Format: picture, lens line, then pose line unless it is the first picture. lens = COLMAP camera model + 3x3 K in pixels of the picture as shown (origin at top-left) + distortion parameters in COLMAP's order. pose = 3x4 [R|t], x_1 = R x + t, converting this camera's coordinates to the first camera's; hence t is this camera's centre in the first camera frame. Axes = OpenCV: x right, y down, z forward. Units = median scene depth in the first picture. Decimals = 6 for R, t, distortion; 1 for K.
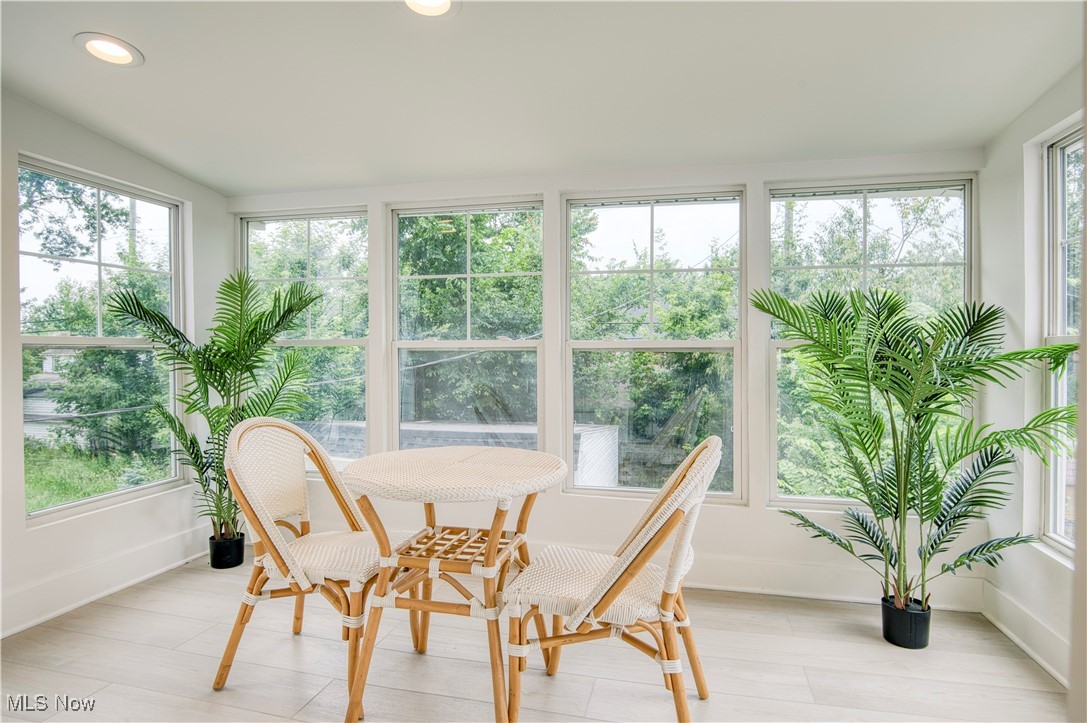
lens RADIAL K [[645.6, 0, 543.2], [0, 645.6, 356.8], [0, 0, 1]] dist [-0.010266, -0.001948]
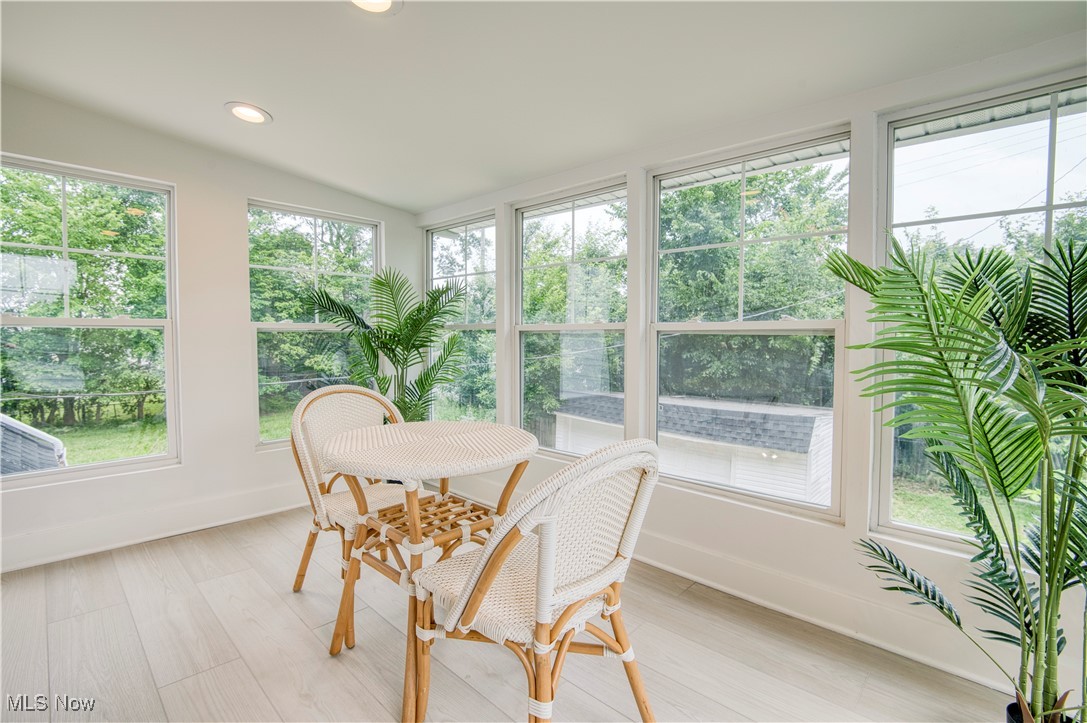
lens RADIAL K [[520.0, 0, 544.0], [0, 520.0, 362.6], [0, 0, 1]] dist [-0.015078, 0.004558]
pose [[0.858531, 0.029572, -0.511908, 0.293034], [-0.008577, 0.999024, 0.043327, 0.001456], [0.512690, -0.032807, 0.857947, 0.238299]]
